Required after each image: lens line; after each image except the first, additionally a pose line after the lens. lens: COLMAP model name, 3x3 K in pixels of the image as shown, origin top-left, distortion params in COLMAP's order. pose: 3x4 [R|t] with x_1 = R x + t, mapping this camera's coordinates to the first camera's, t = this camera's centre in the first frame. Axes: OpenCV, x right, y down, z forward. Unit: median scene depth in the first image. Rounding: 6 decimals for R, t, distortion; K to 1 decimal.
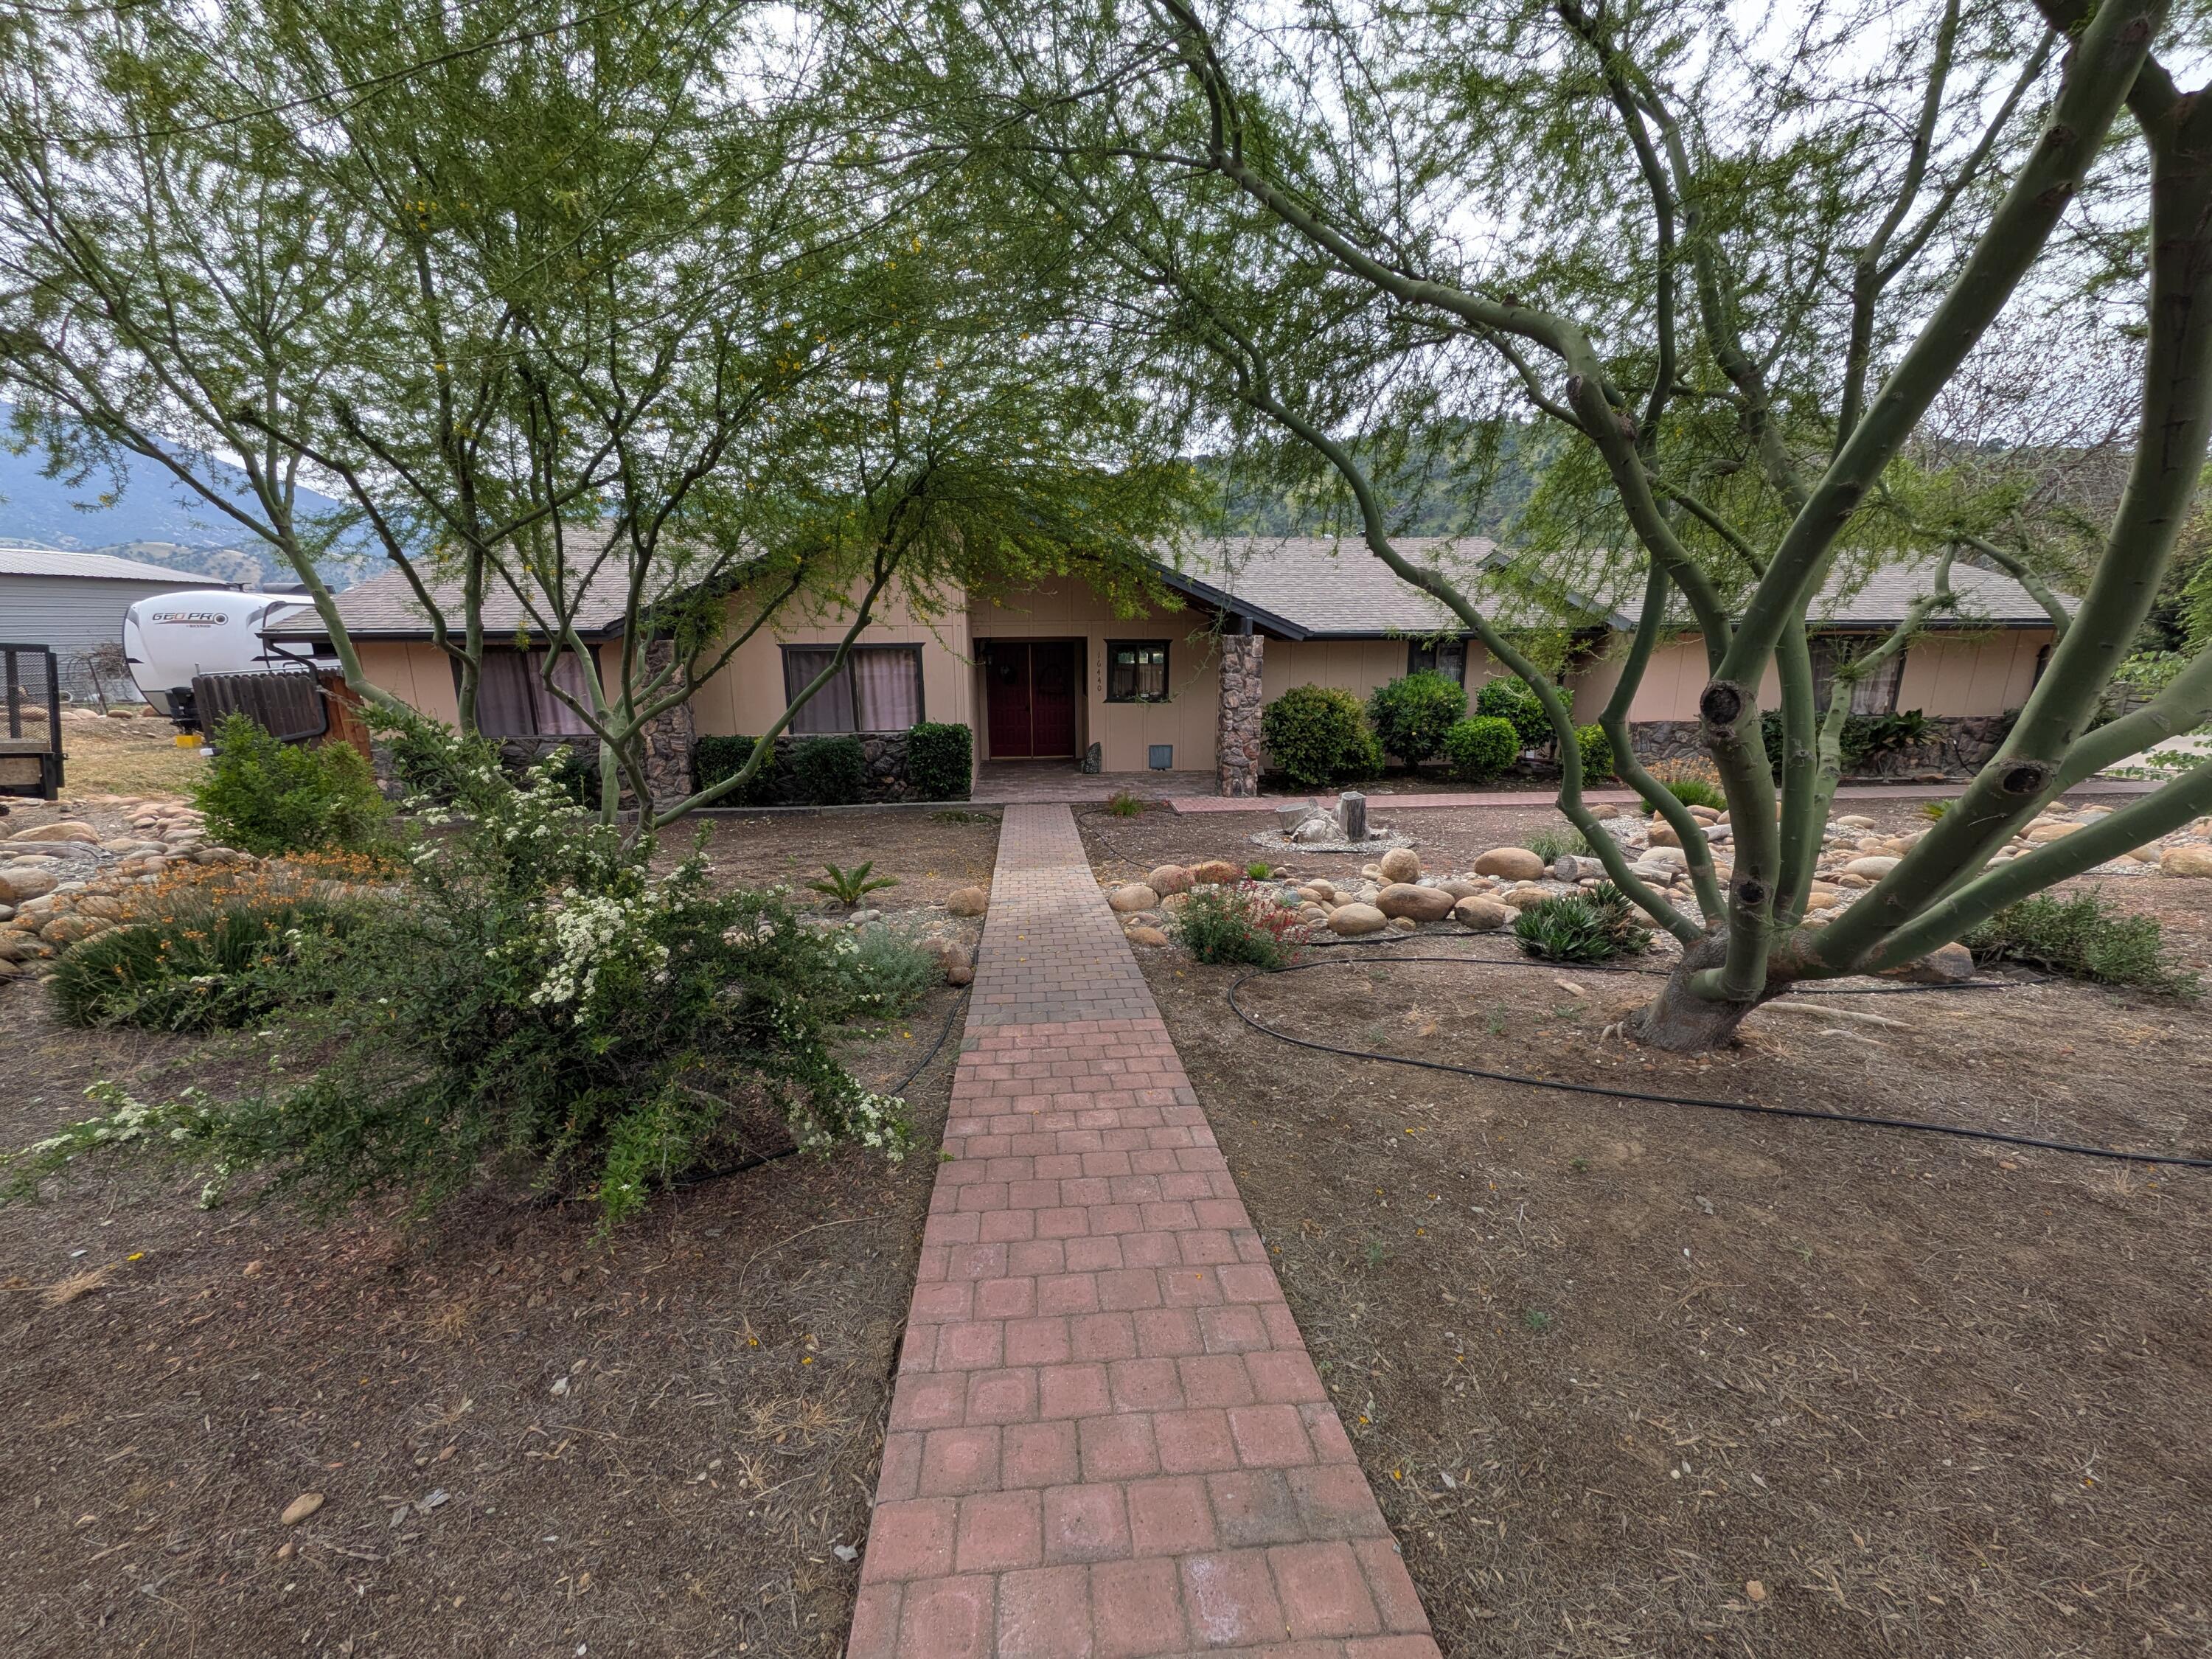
lens RADIAL K [[870.1, 0, 1101.2], [0, 870.1, 838.6], [0, 0, 1]] dist [-0.001816, 0.000069]
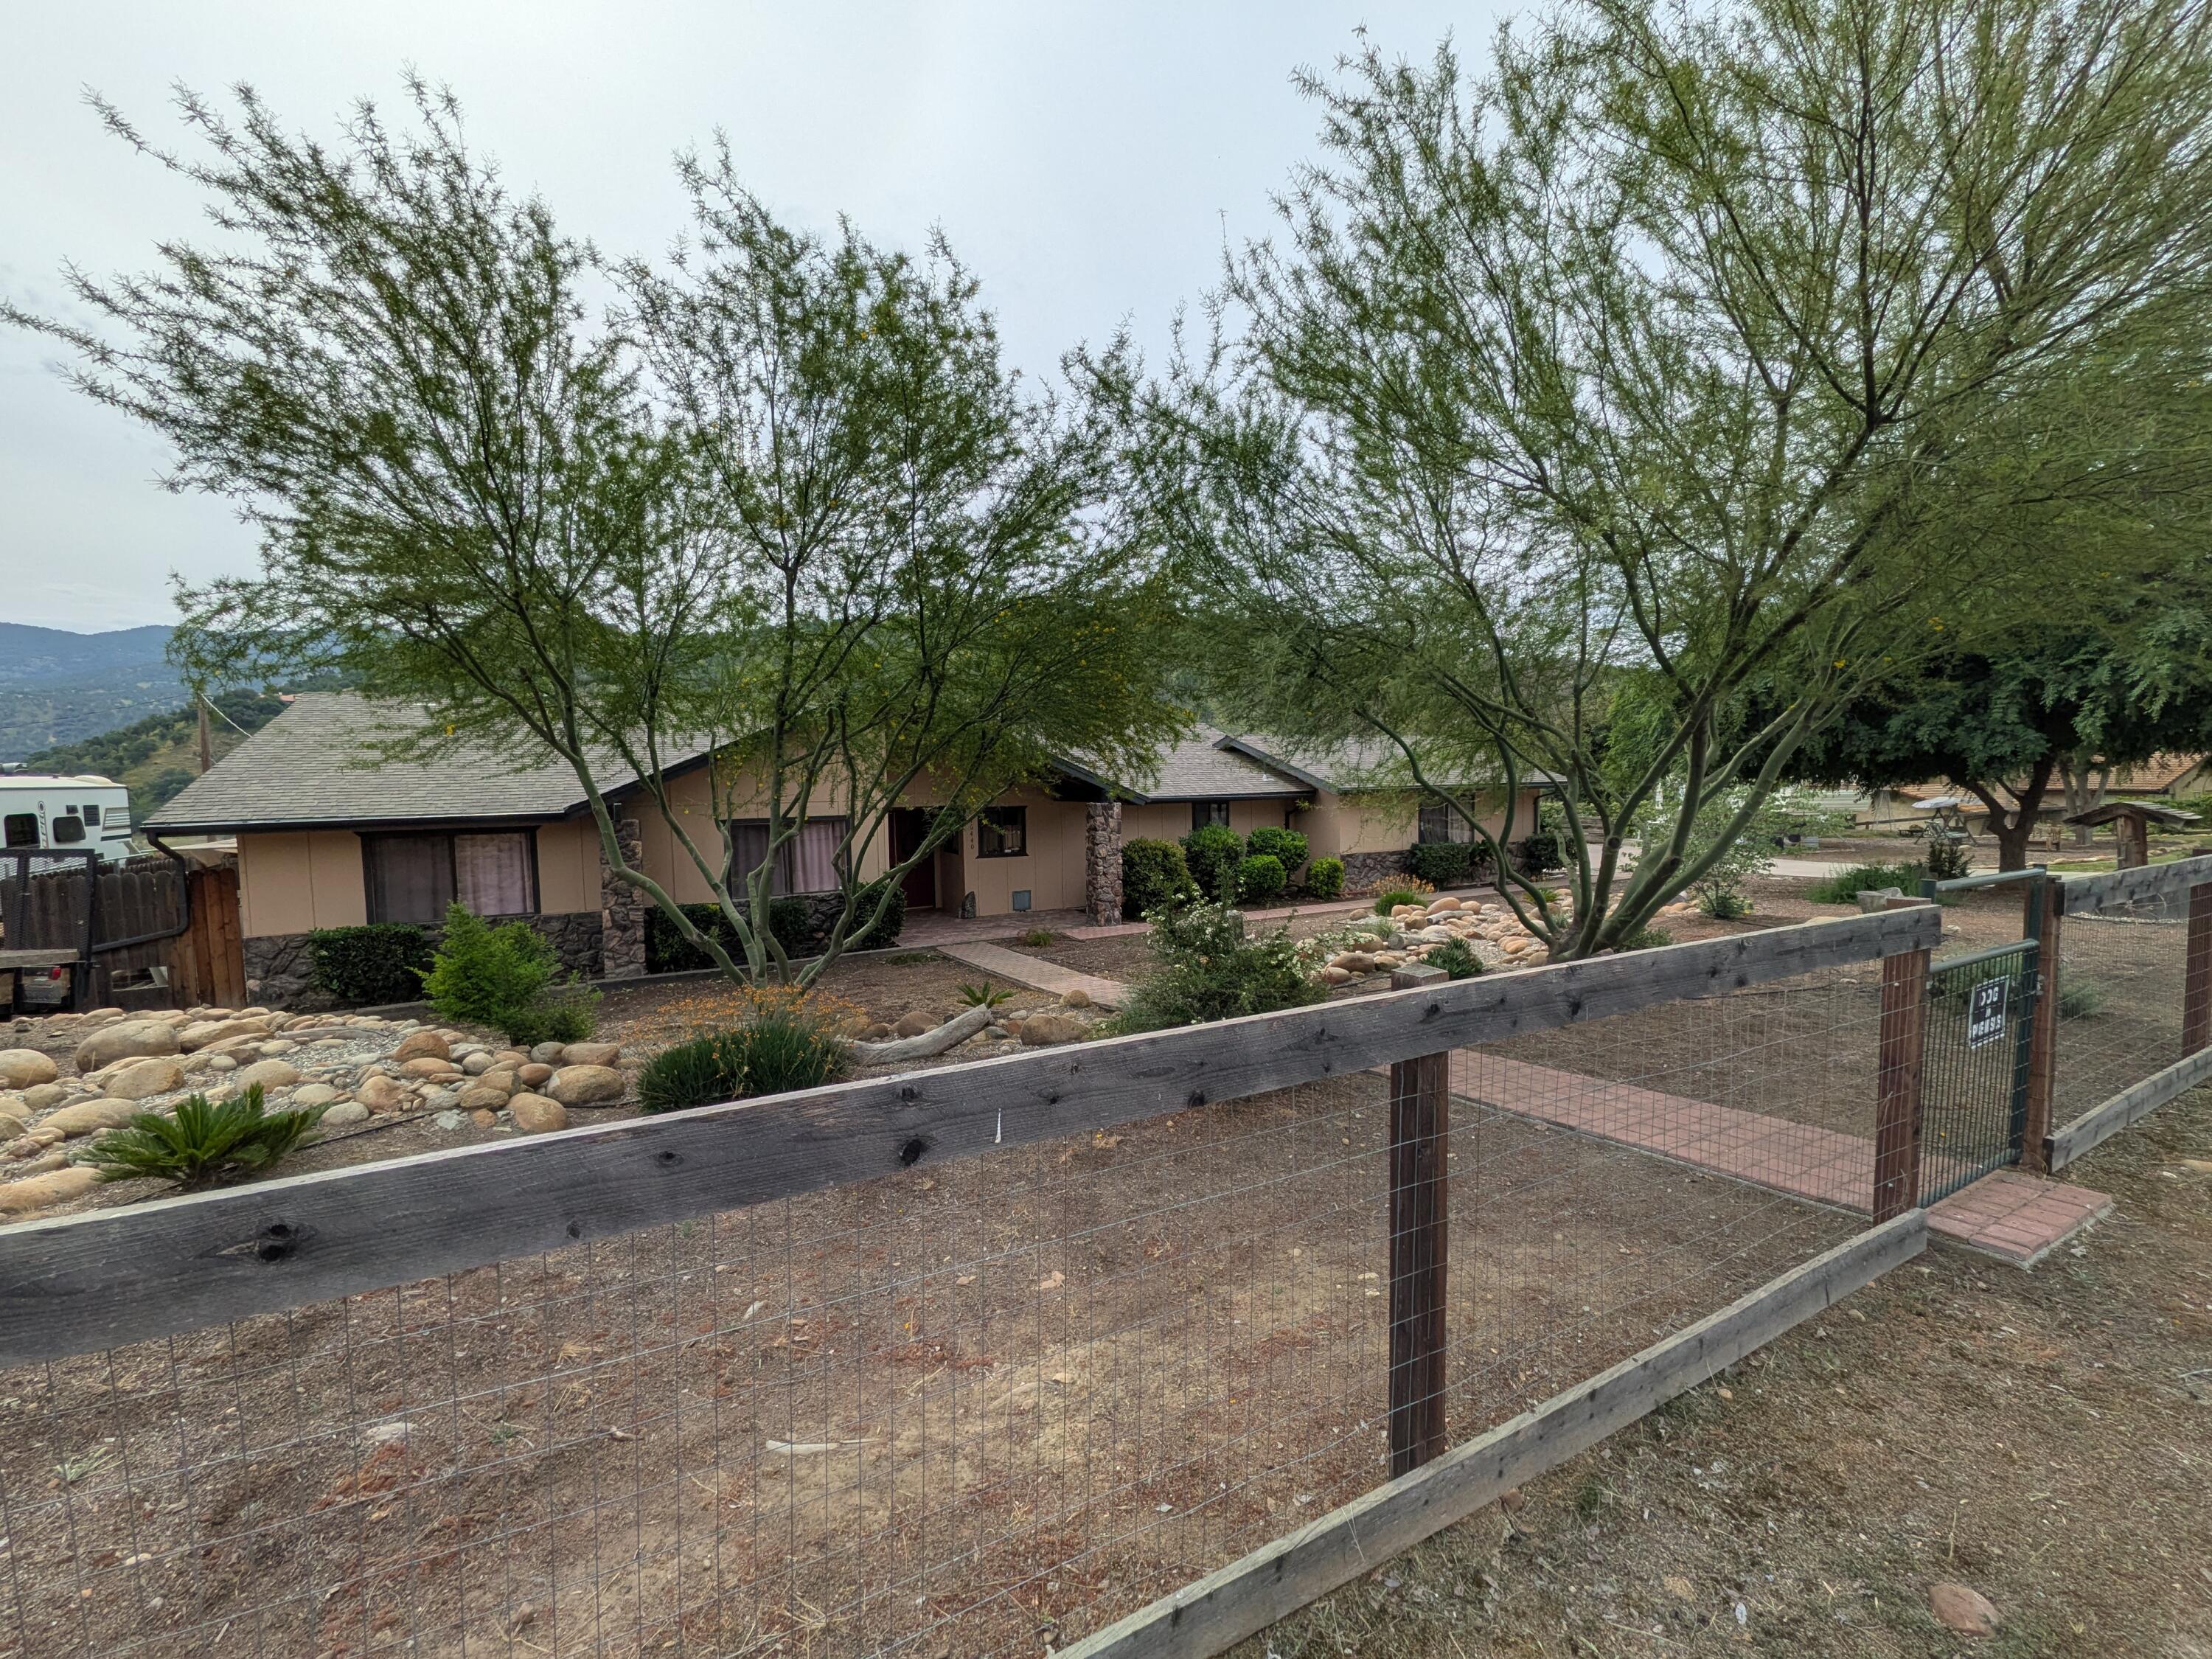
lens RADIAL K [[870.1, 0, 1101.2], [0, 870.1, 838.6], [0, 0, 1]] dist [-0.001816, 0.000069]
pose [[0.922139, -0.039448, 0.384842, -0.345963], [0.105317, 0.982813, -0.151611, 0.019102], [-0.372247, 0.180337, 0.910445, -0.186610]]
